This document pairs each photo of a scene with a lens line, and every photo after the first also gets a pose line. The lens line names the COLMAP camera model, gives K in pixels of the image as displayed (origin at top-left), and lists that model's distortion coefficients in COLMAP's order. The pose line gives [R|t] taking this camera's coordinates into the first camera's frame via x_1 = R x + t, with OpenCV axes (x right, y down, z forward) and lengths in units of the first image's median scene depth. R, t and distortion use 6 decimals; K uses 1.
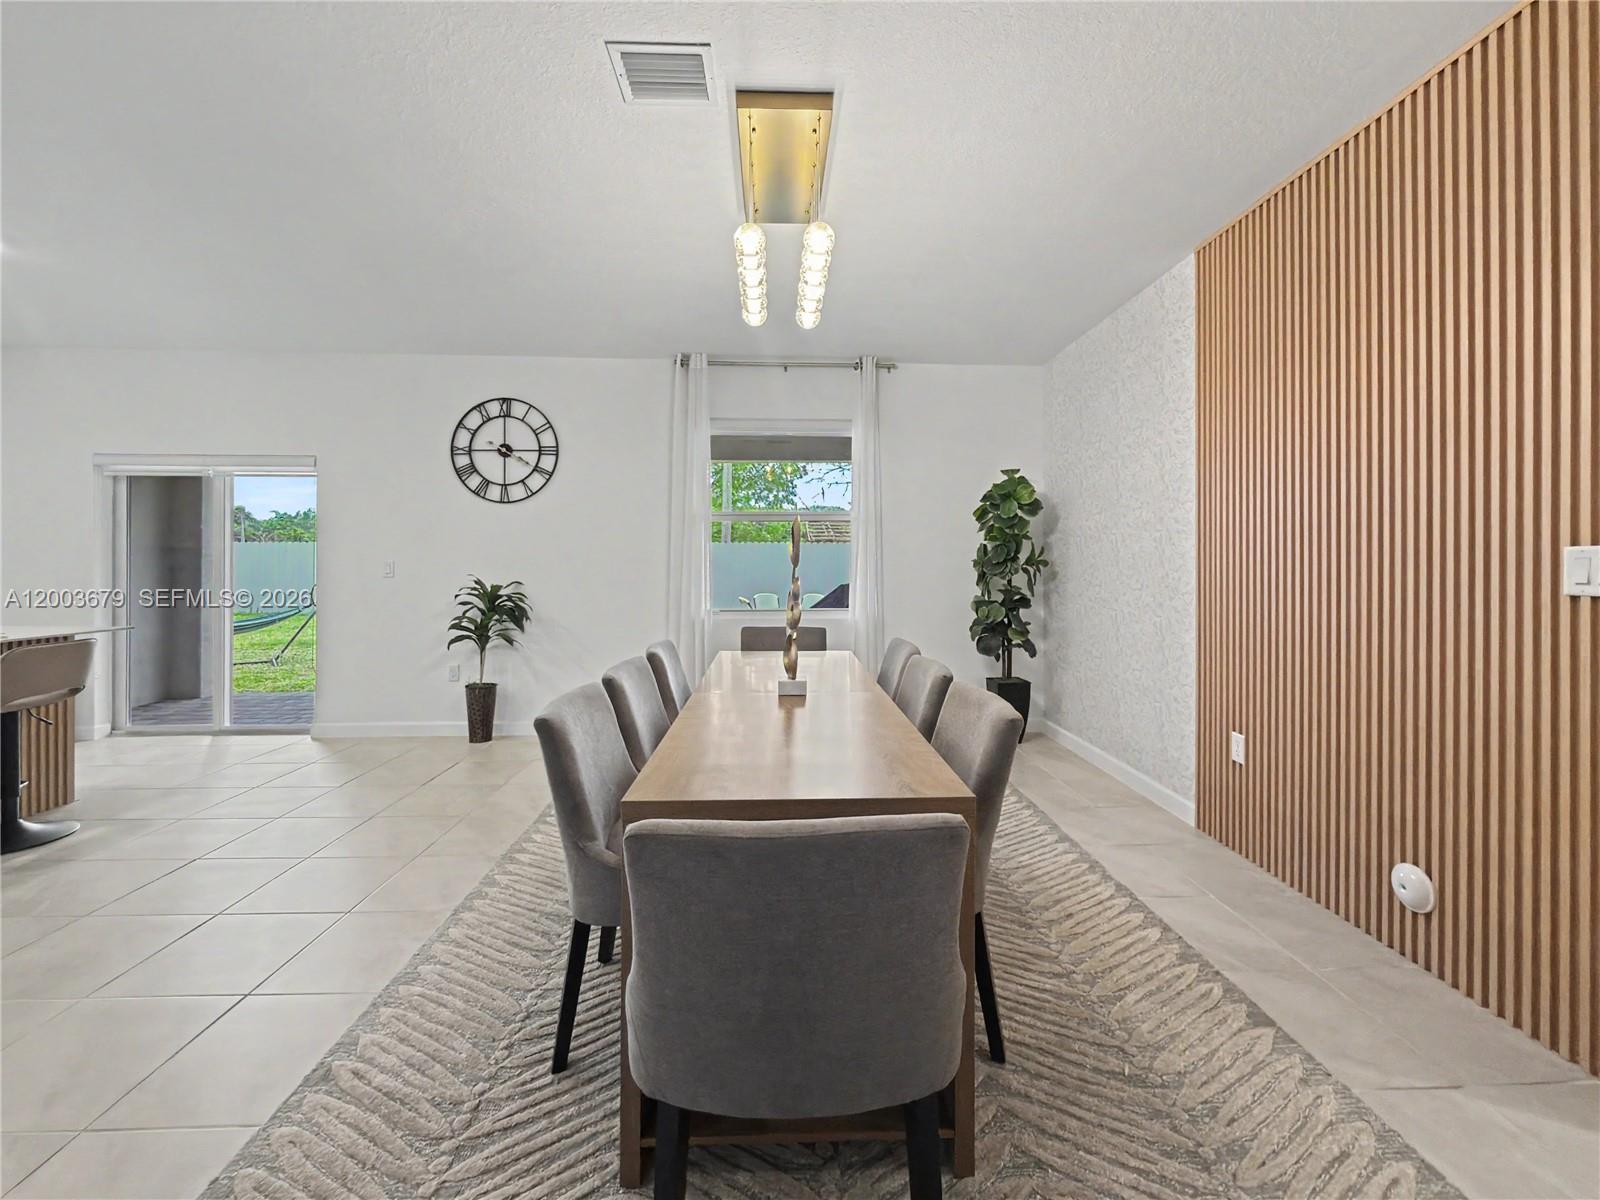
lens RADIAL K [[655.9, 0, 804.6], [0, 655.9, 564.9], [0, 0, 1]] dist [-0.001576, 0.000403]
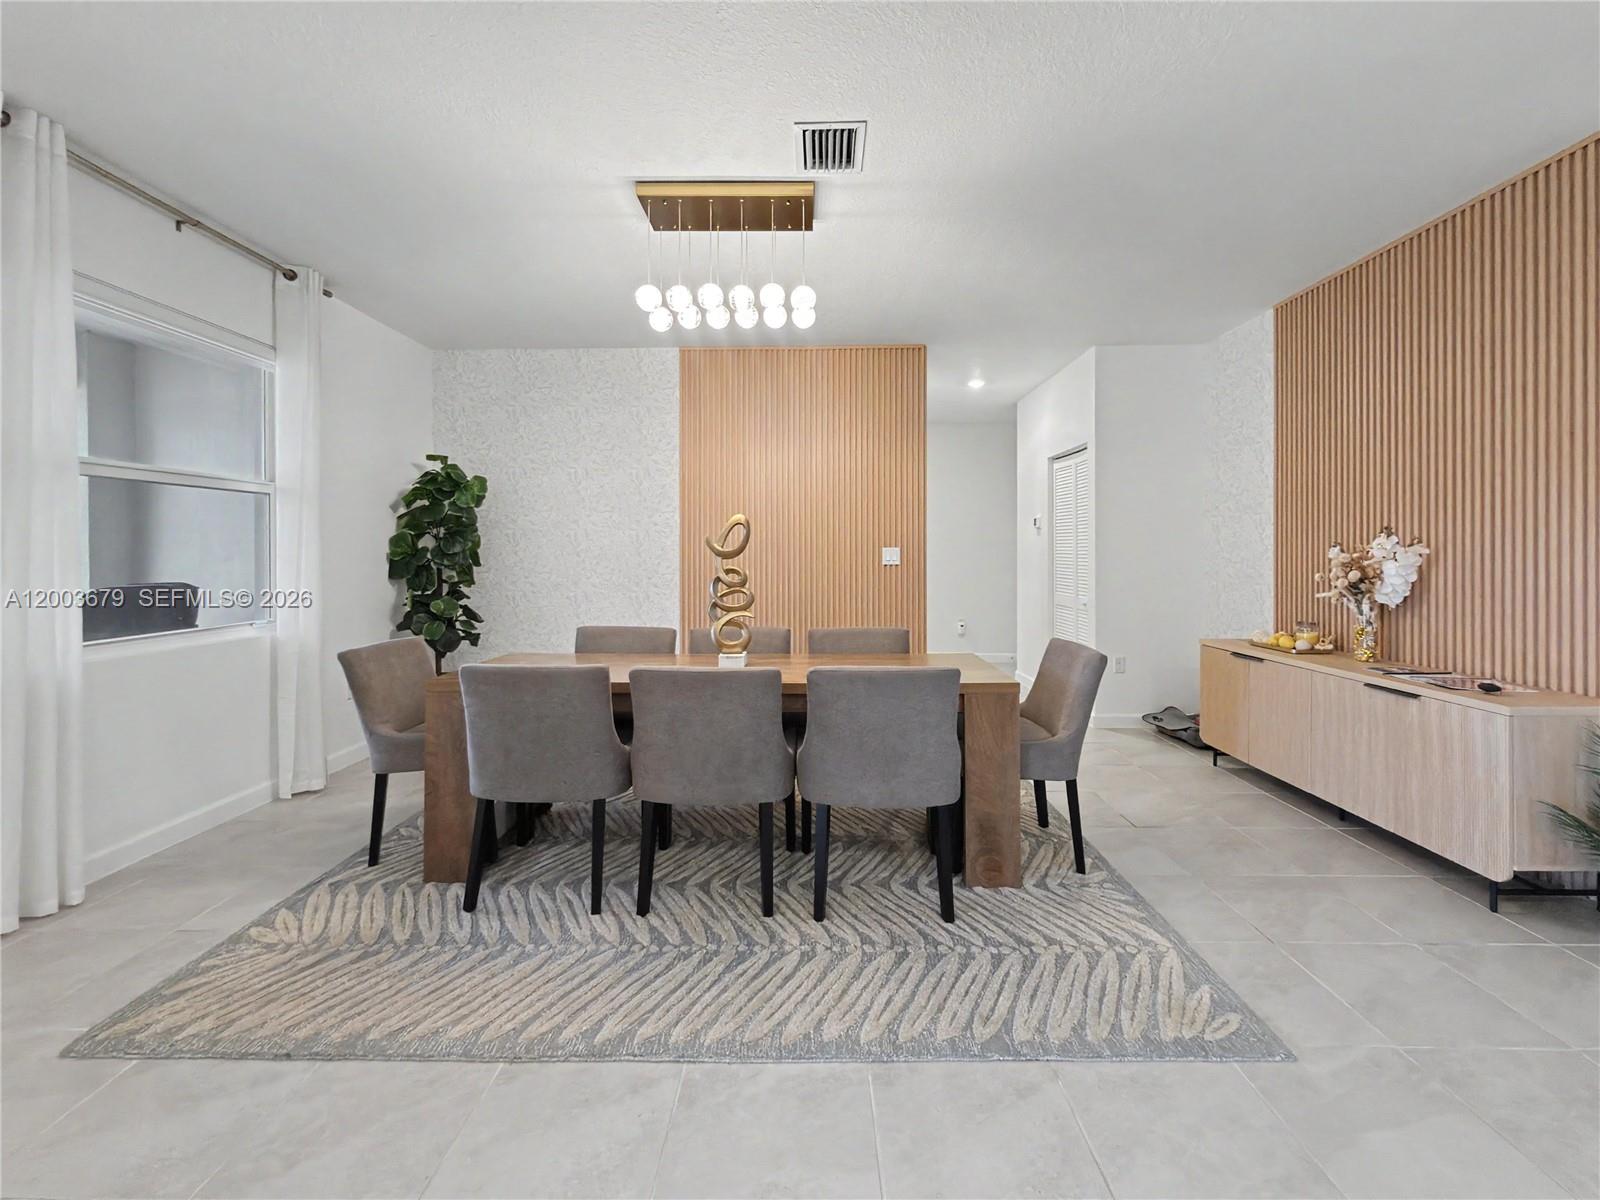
lens RADIAL K [[660.6, 0, 797.9], [0, 660.6, 556.2], [0, 0, 1]] dist [-0.001345, 0.000339]
pose [[0.061206, -0.006623, 0.998103, -0.602947], [0.003187, 0.999974, 0.006440, -0.003226], [-0.998120, 0.002787, 0.061226, 0.416598]]
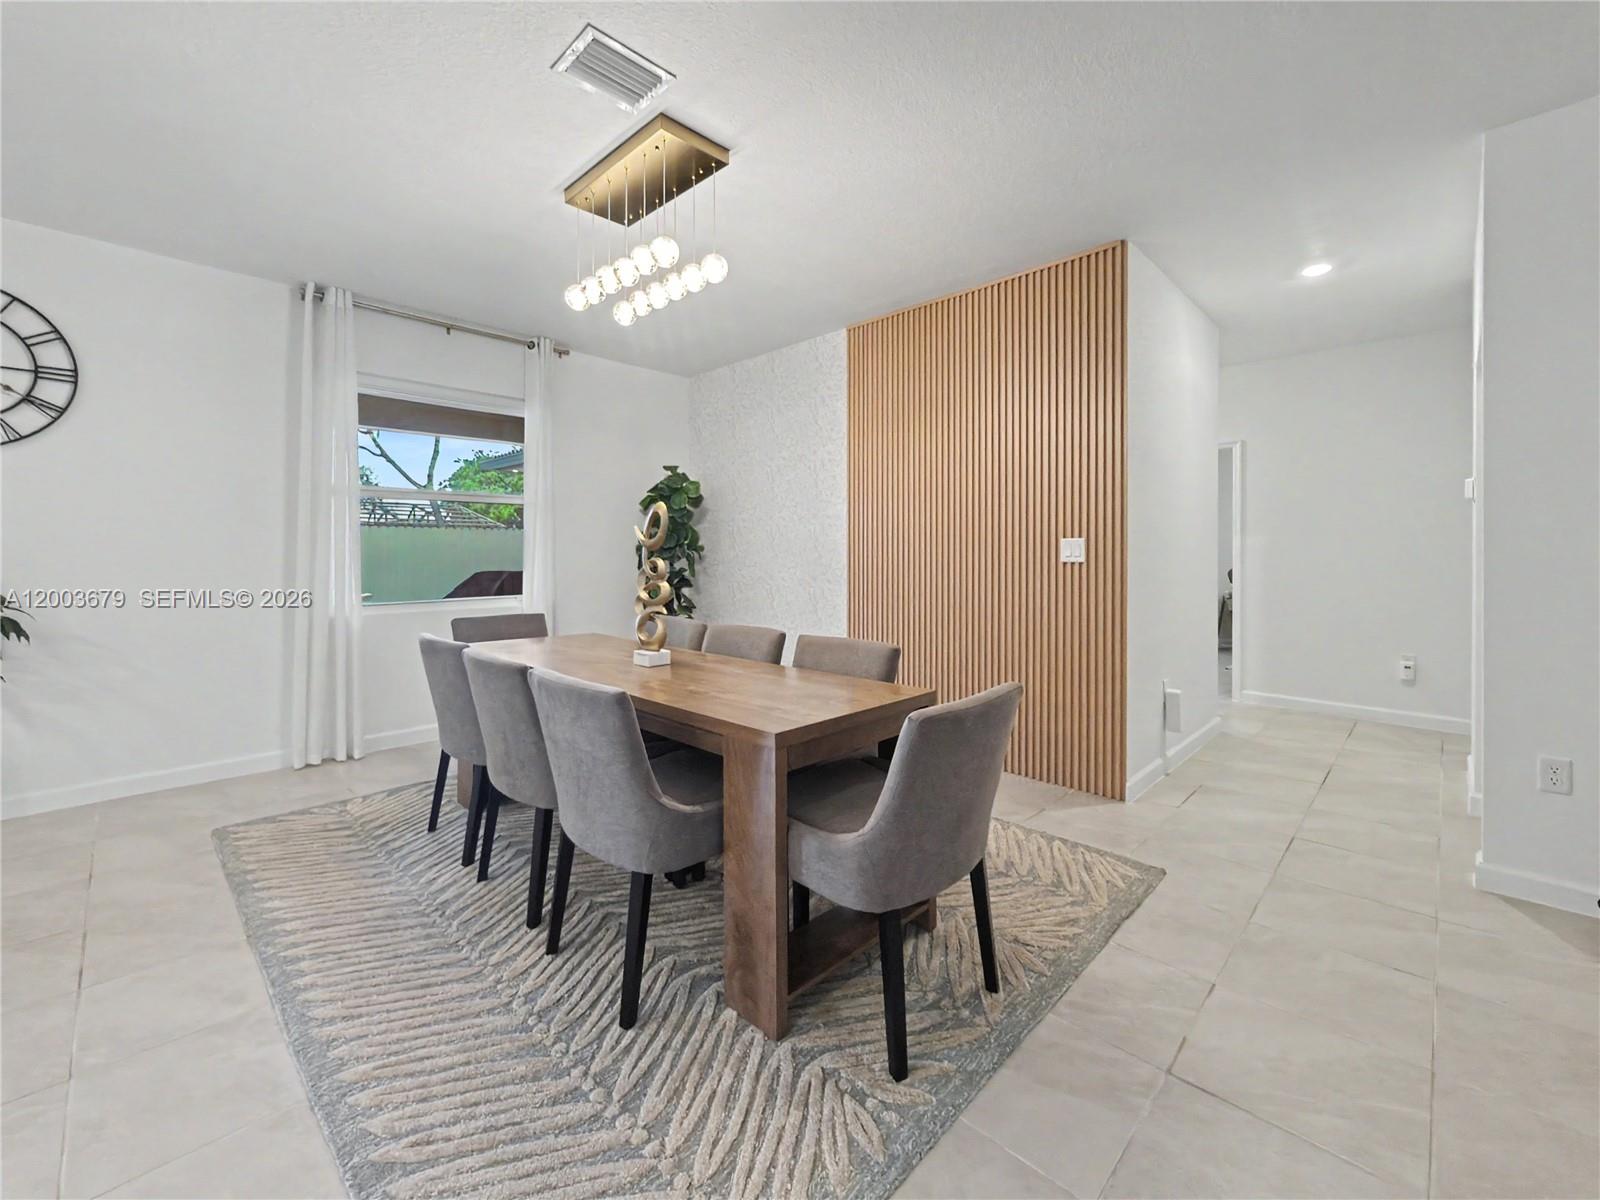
lens RADIAL K [[660.6, 0, 797.9], [0, 660.6, 556.2], [0, 0, 1]] dist [-0.001345, 0.000339]
pose [[0.730629, -0.005326, 0.682754, -0.302435], [0.002525, 0.999984, 0.005099, 0.005421], [-0.682770, -0.002002, 0.730630, 0.015847]]
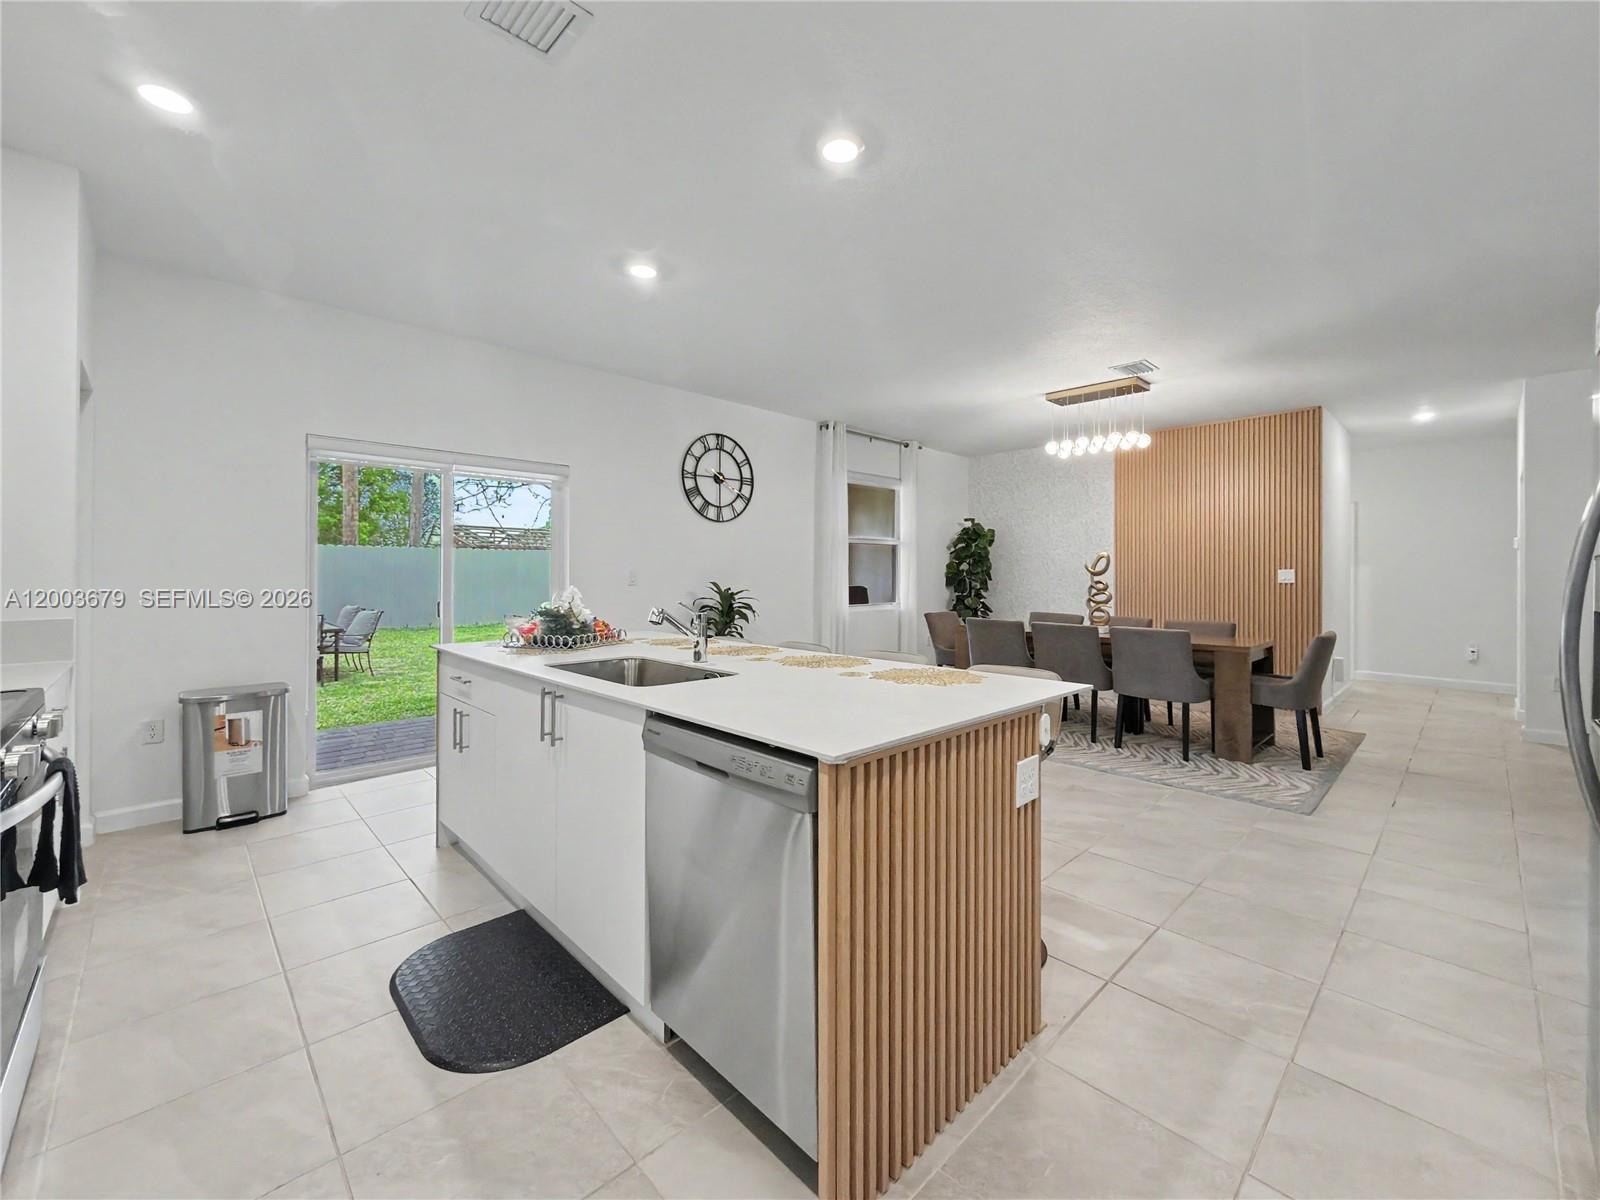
lens RADIAL K [[653.7, 0, 799.9], [0, 653.7, 574.1], [0, 0, 1]] dist [-0.000790, -0.000100]
pose [[0.751268, 0.000236, 0.659997, -1.137027], [-0.001304, 0.999999, 0.001126, -0.000540], [-0.659995, -0.001707, 0.751268, 0.007514]]
